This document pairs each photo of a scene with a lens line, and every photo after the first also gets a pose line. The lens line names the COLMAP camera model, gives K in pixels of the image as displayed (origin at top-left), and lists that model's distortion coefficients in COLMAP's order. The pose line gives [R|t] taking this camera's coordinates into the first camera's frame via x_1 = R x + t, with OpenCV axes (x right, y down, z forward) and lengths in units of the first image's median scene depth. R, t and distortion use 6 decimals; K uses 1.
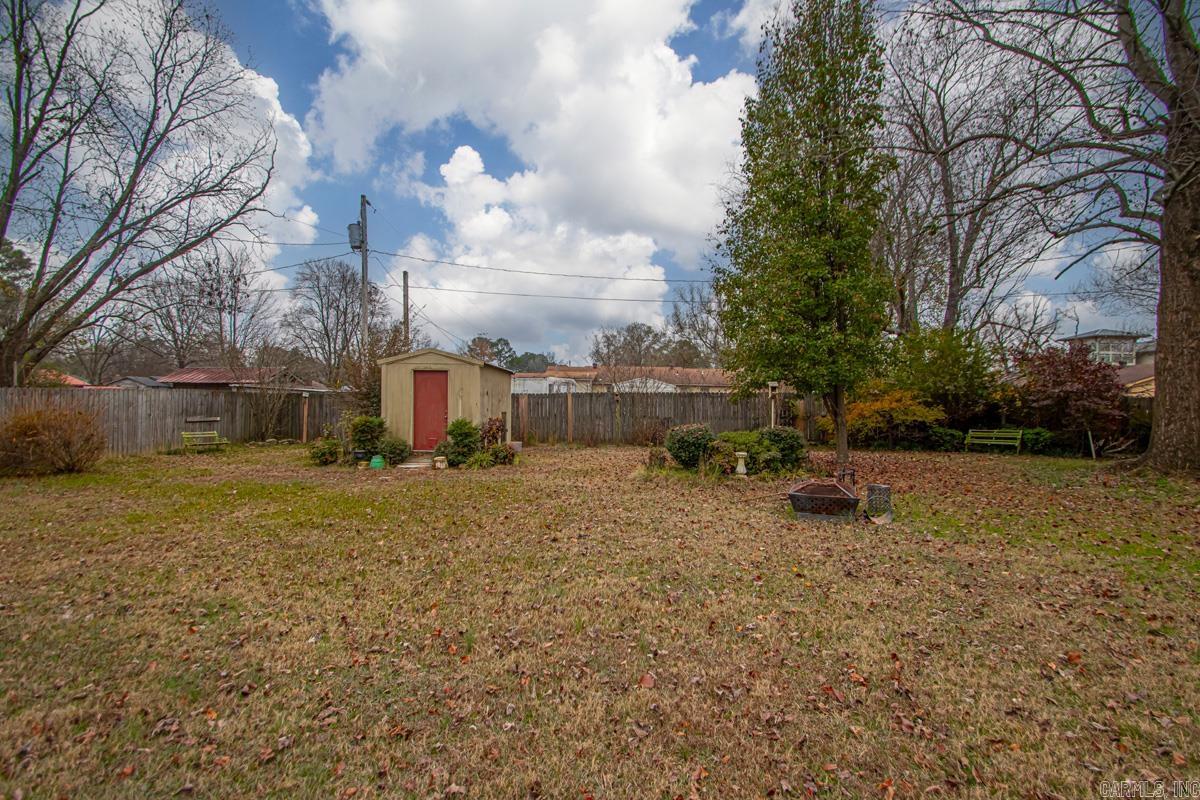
lens RADIAL K [[563.6, 0, 612.2], [0, 563.6, 402.2], [0, 0, 1]] dist [0.017246, -0.000169]
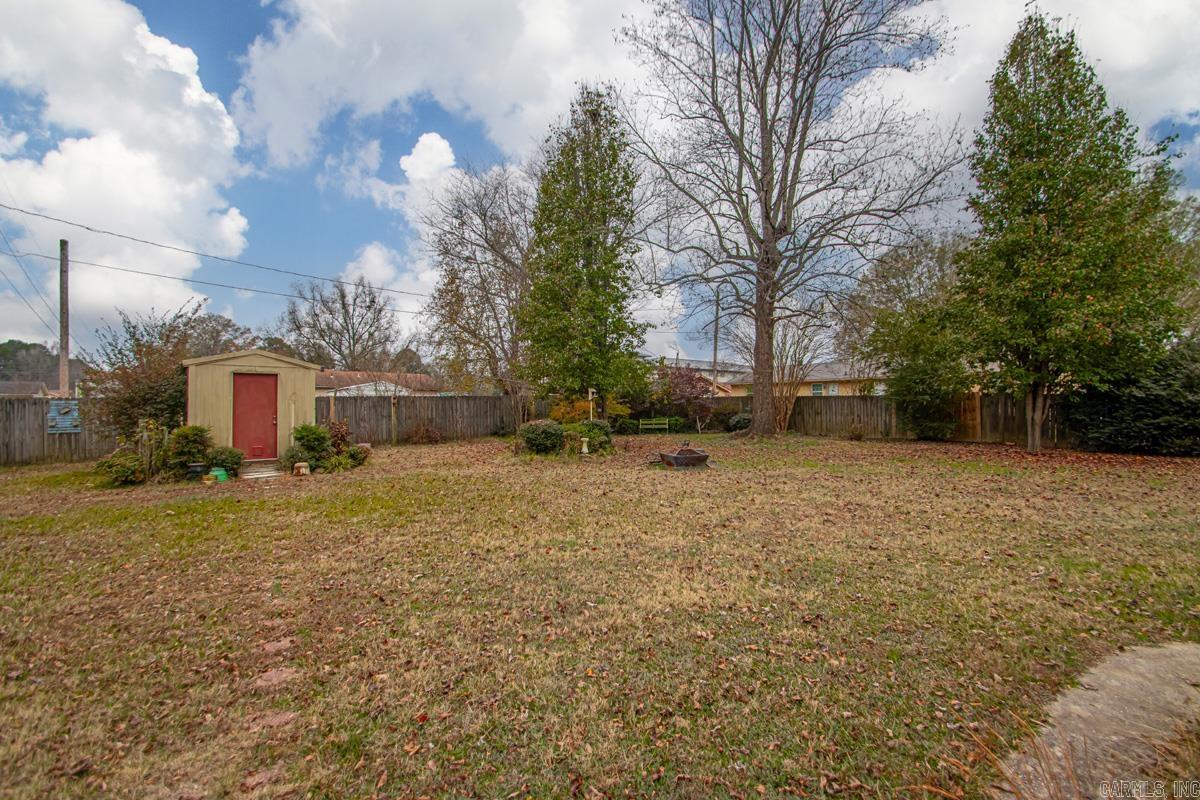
lens RADIAL K [[542.4, 0, 601.3], [0, 542.4, 387.6], [0, 0, 1]] dist [0.010072, -0.000289]
pose [[0.767100, 0.004437, 0.641513, -0.460019], [0.015479, 0.999557, -0.025422, -0.001316], [-0.641341, 0.029430, 0.766691, -0.049877]]
